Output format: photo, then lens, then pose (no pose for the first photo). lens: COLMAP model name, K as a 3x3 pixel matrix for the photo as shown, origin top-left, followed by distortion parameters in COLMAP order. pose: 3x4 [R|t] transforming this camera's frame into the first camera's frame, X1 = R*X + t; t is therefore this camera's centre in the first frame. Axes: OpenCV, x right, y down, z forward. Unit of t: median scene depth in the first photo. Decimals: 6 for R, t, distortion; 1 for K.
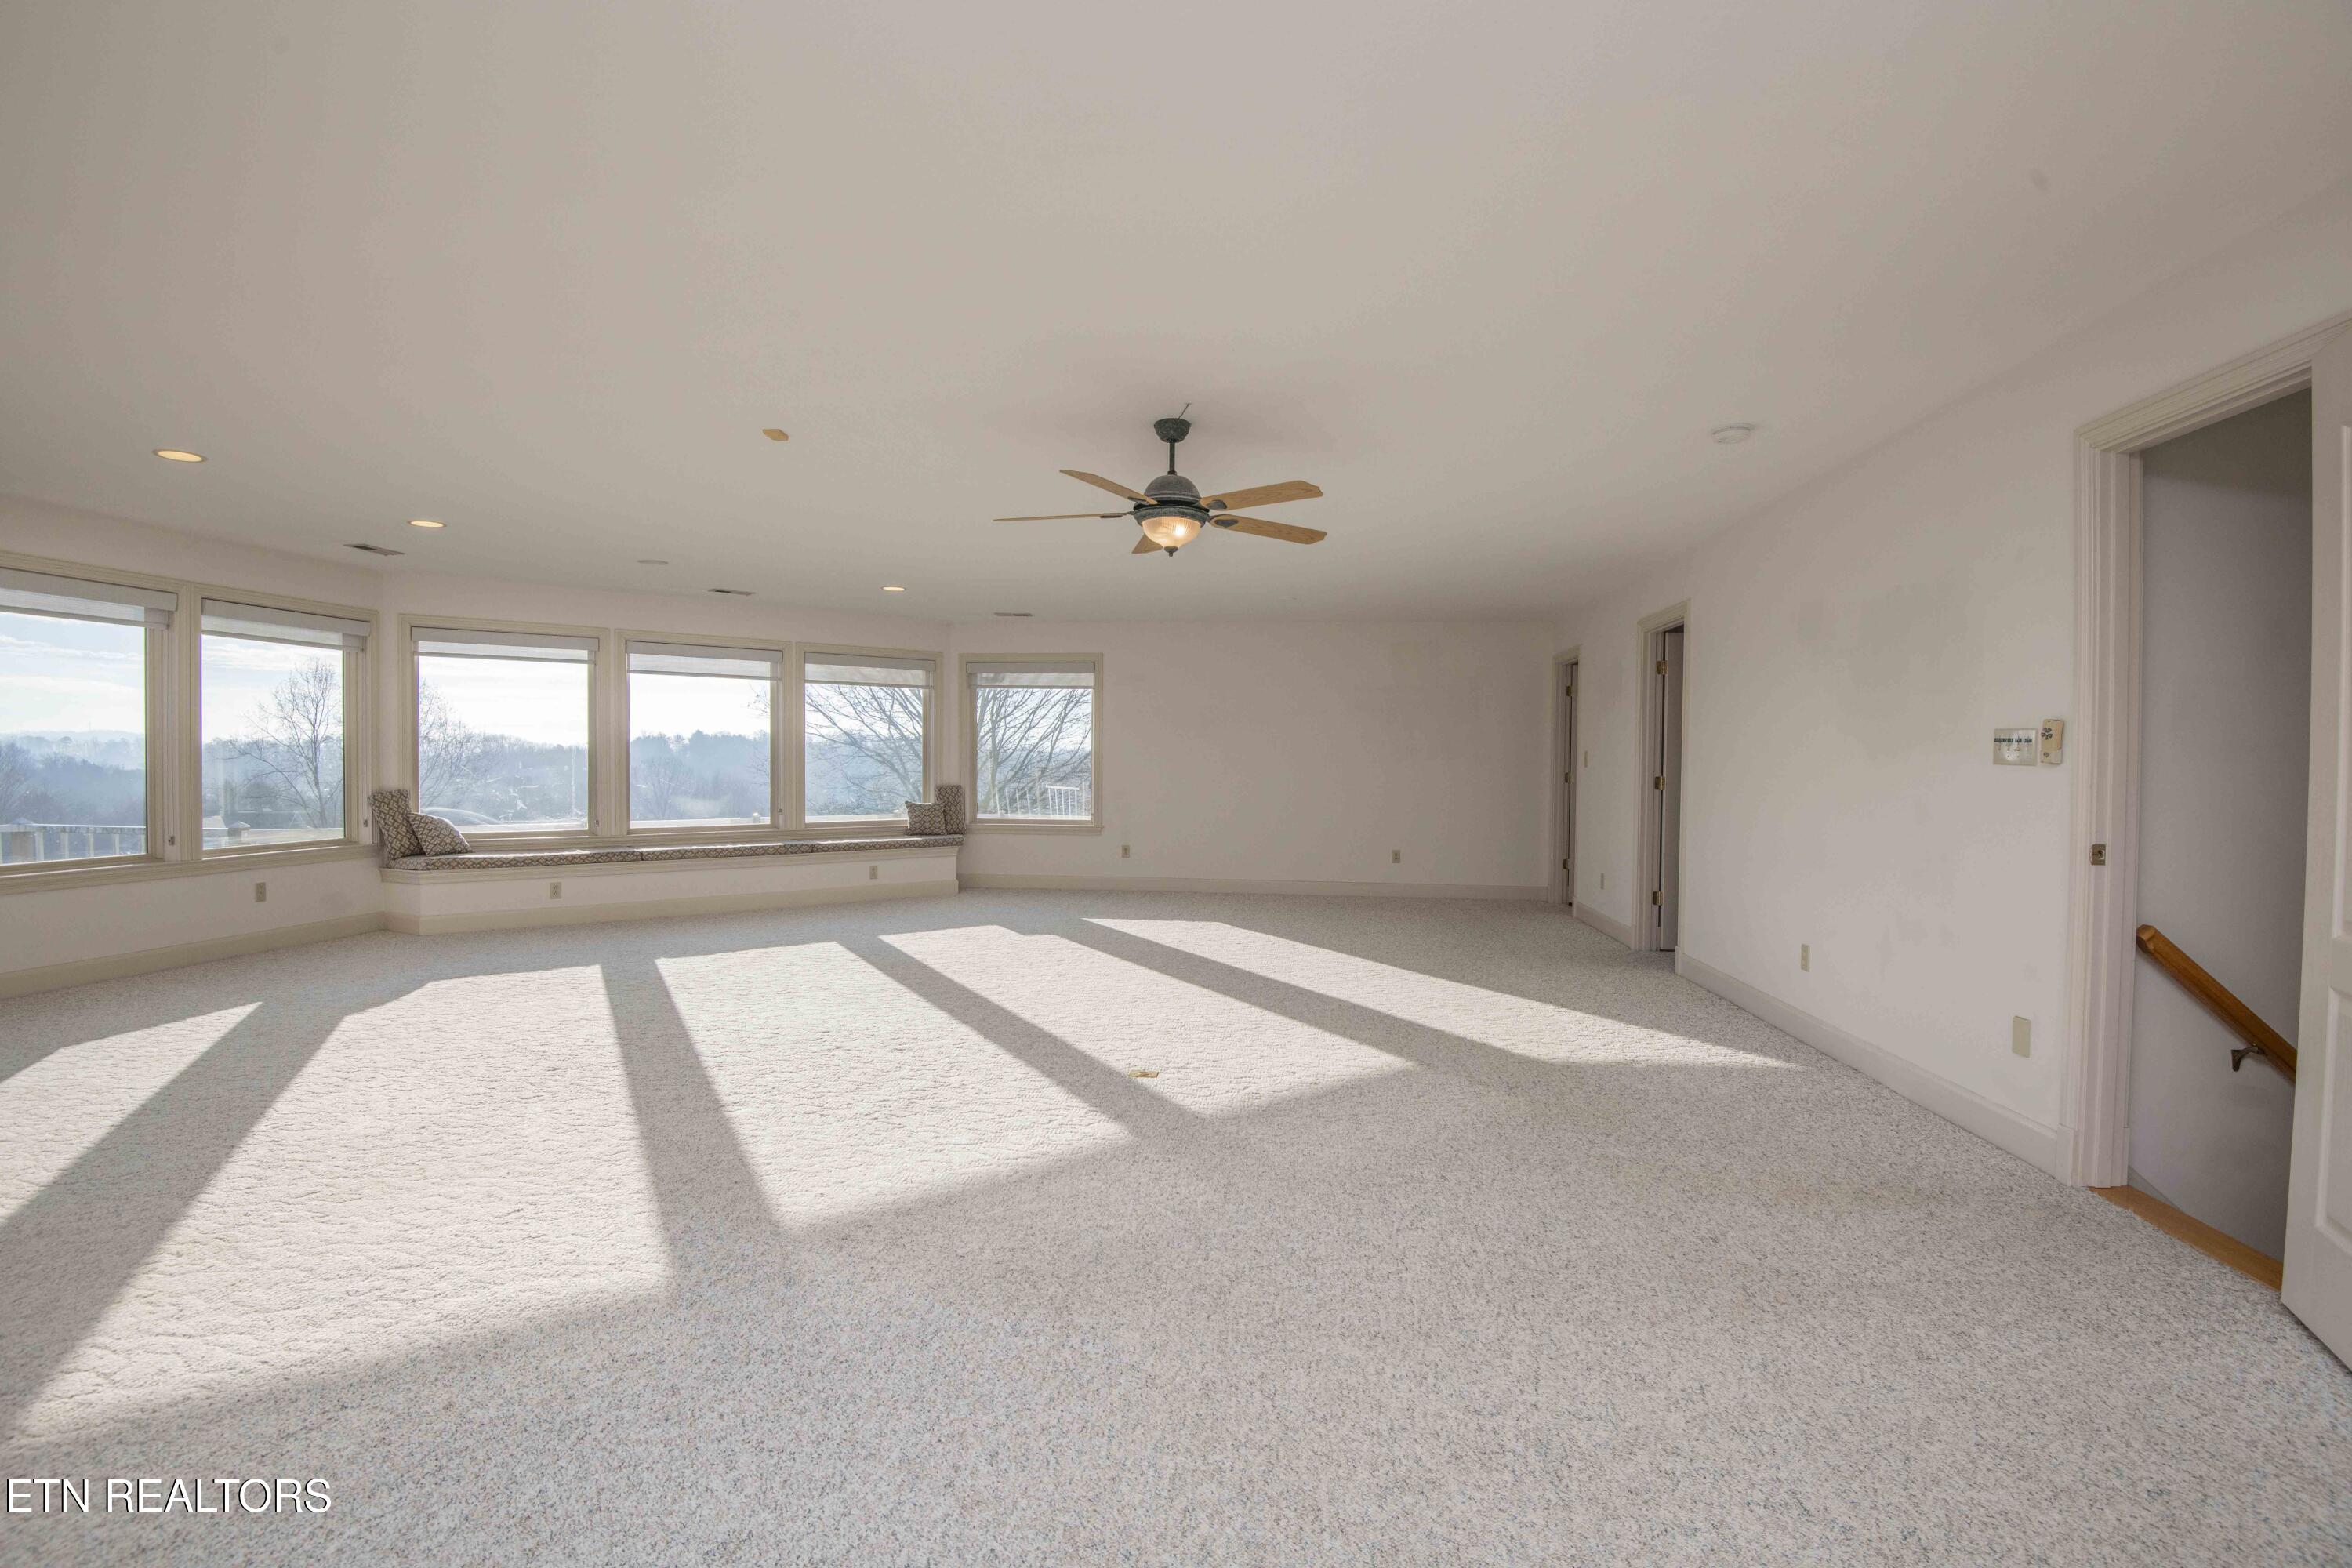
lens RADIAL K [[1087.5, 0, 1196.2], [0, 1087.5, 788.8], [0, 0, 1]] dist [-0.025271, -0.010856]
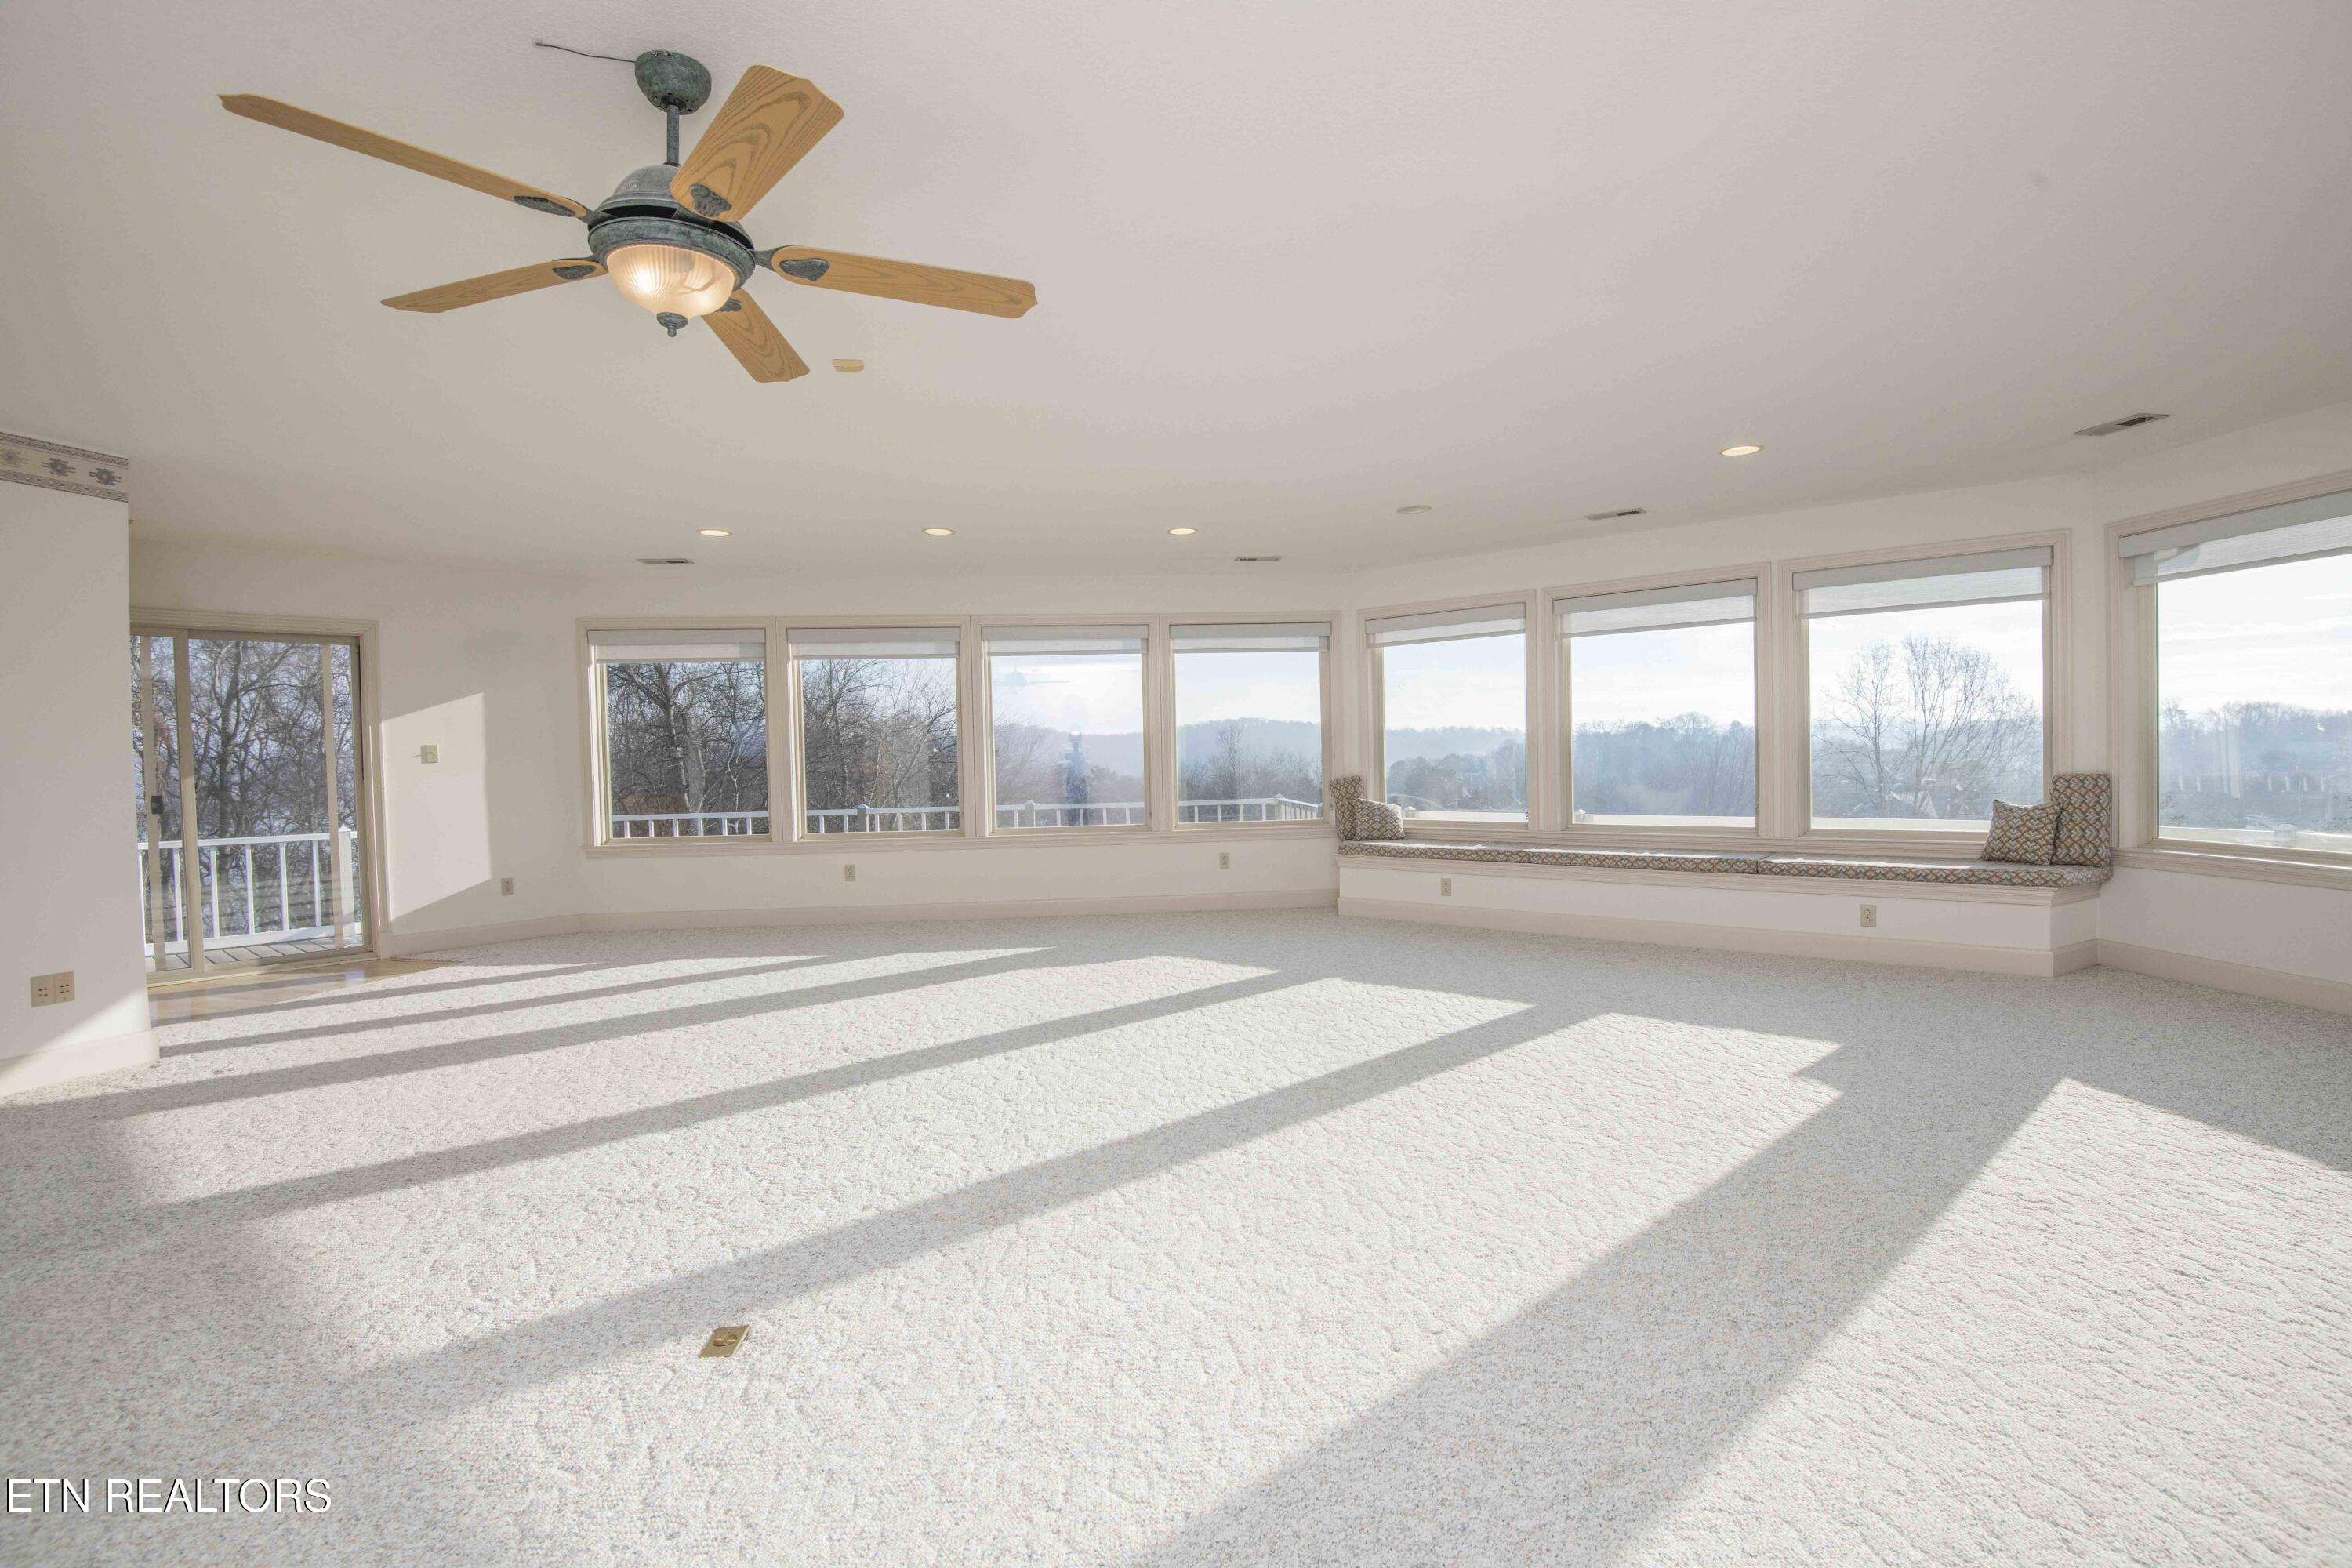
lens RADIAL K [[1087.5, 0, 1191.4], [0, 1087.5, 779.9], [0, 0, 1]] dist [-0.025271, -0.010856]
pose [[0.184403, 0.012473, -0.982772, 0.276208], [0.000274, 0.999919, 0.012742, -0.009169], [0.982851, -0.002619, 0.184384, 0.620176]]
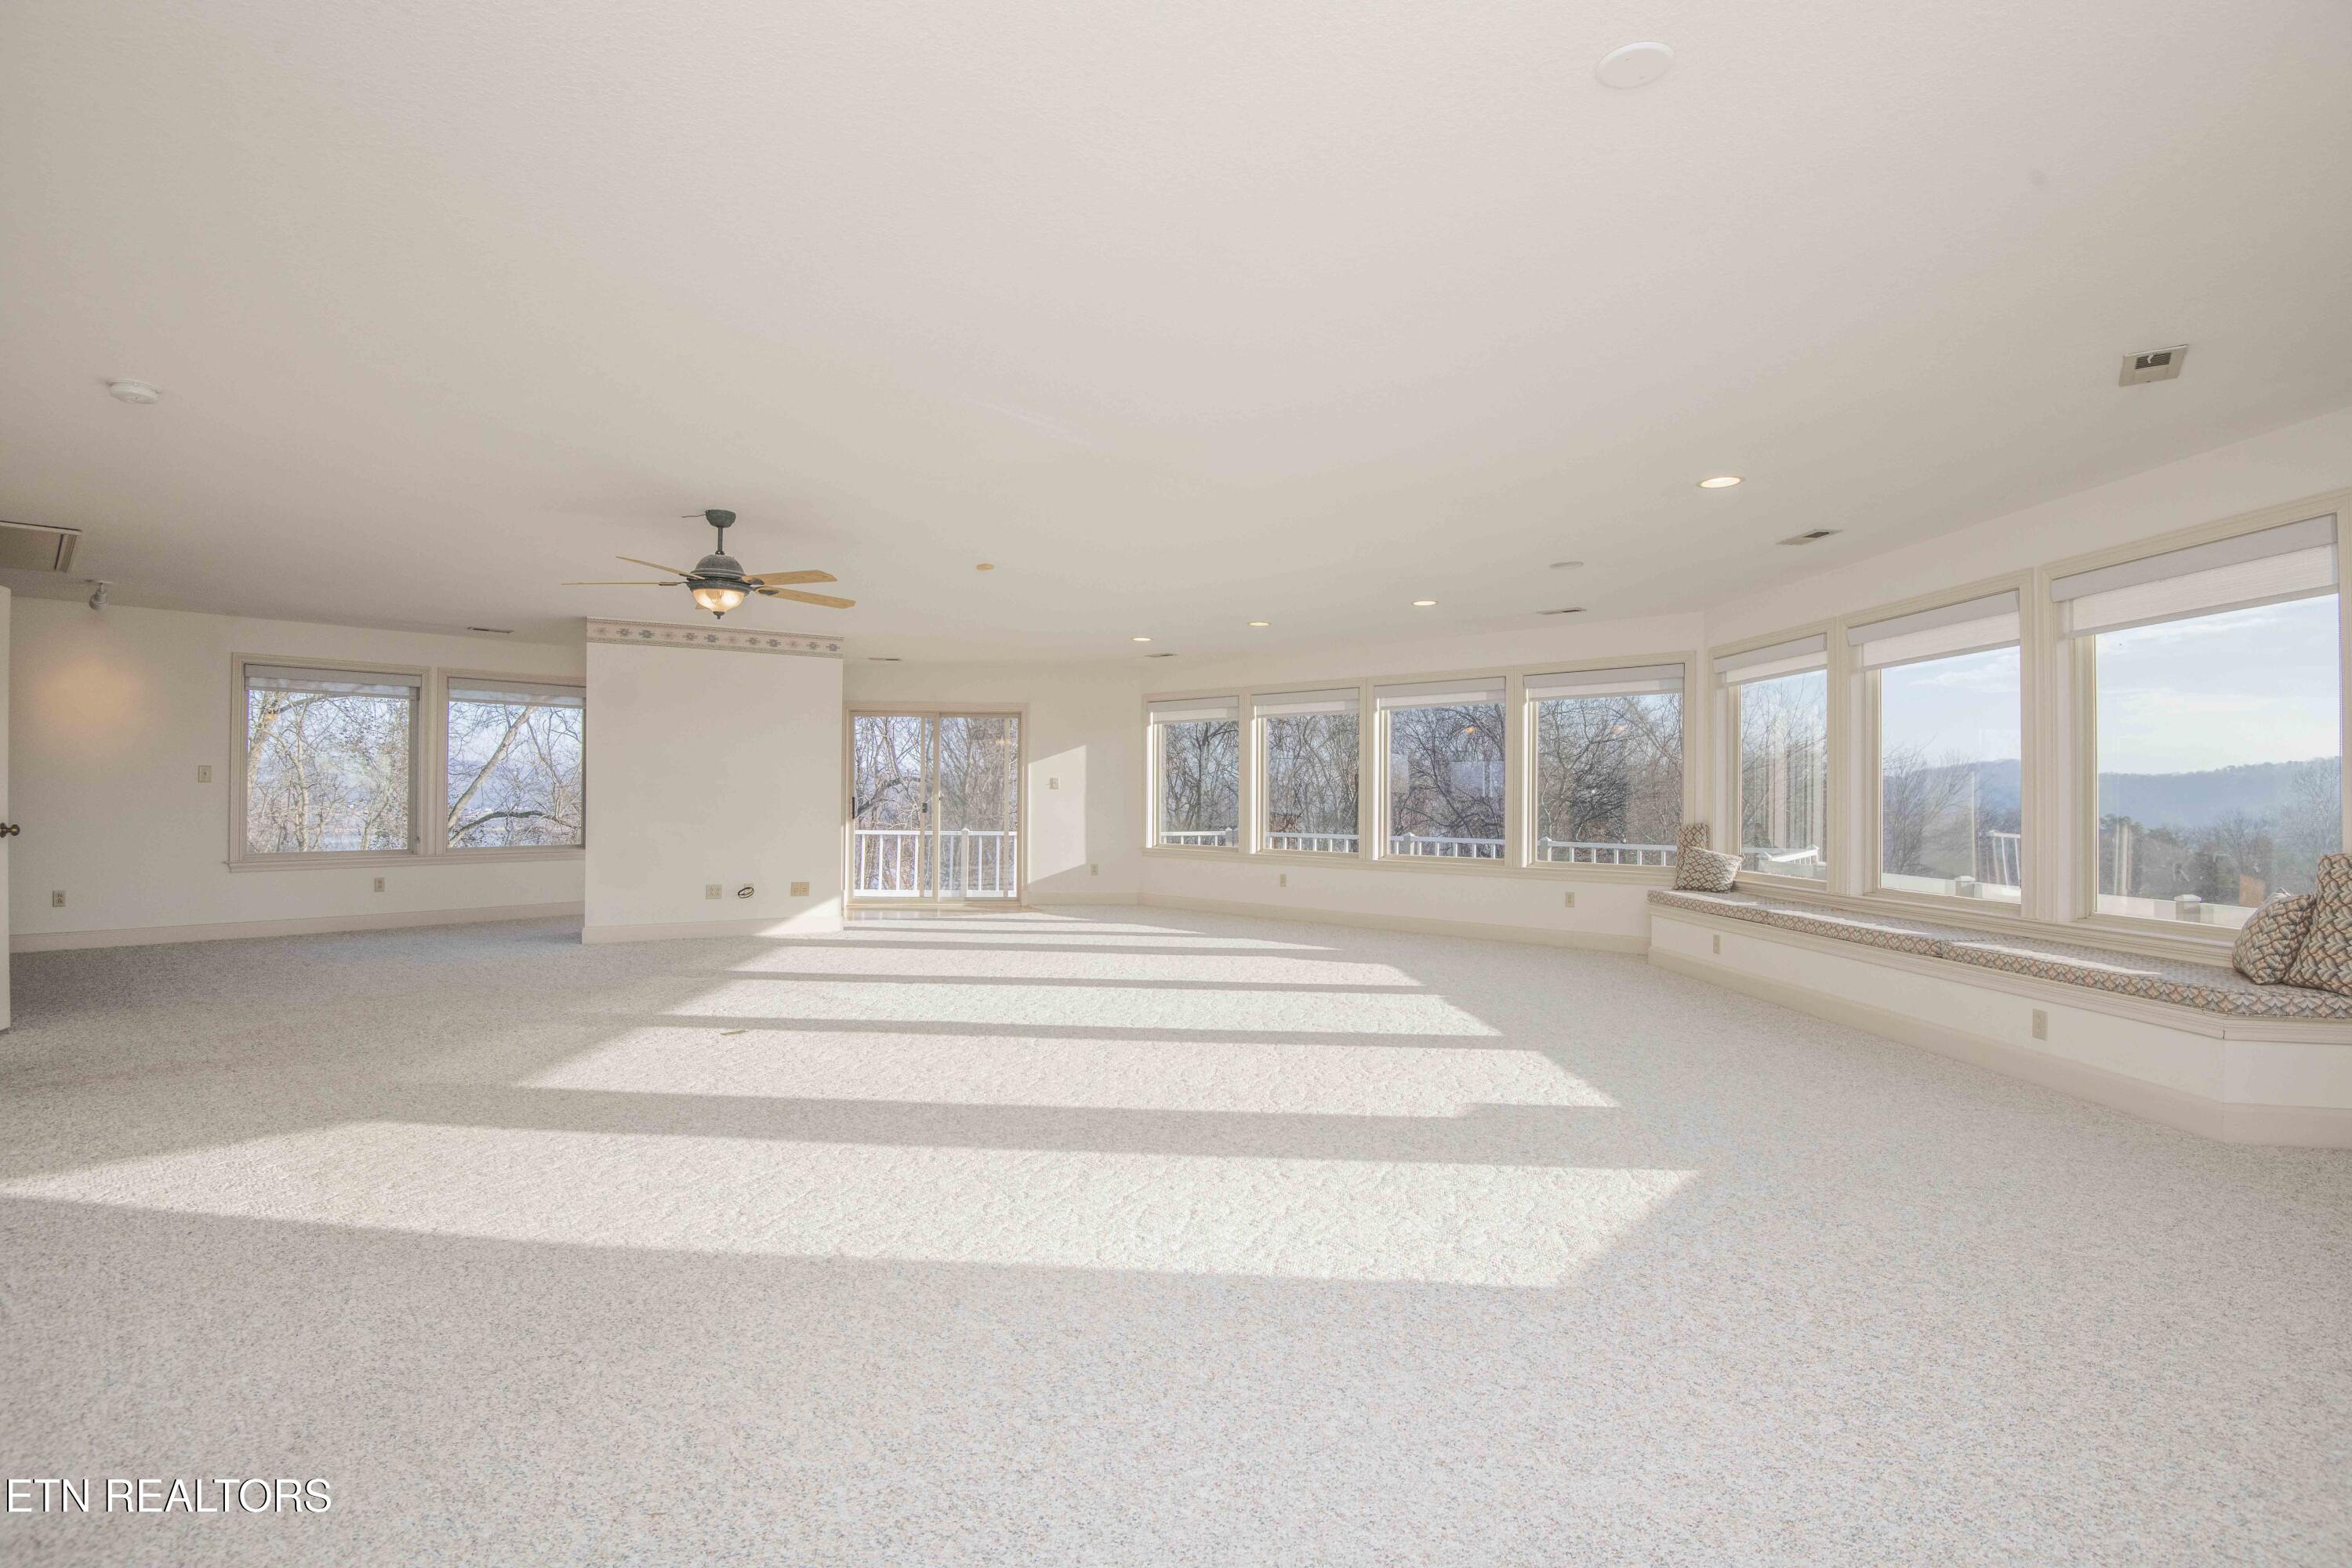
lens RADIAL K [[1087.5, 0, 1190.3], [0, 1087.5, 800.6], [0, 0, 1]] dist [-0.025271, -0.010856]
pose [[-0.588981, -0.006280, -0.808123, 0.358312], [-0.027423, 0.999549, 0.012219, -0.019084], [0.807682, 0.029358, -0.588887, 1.178769]]
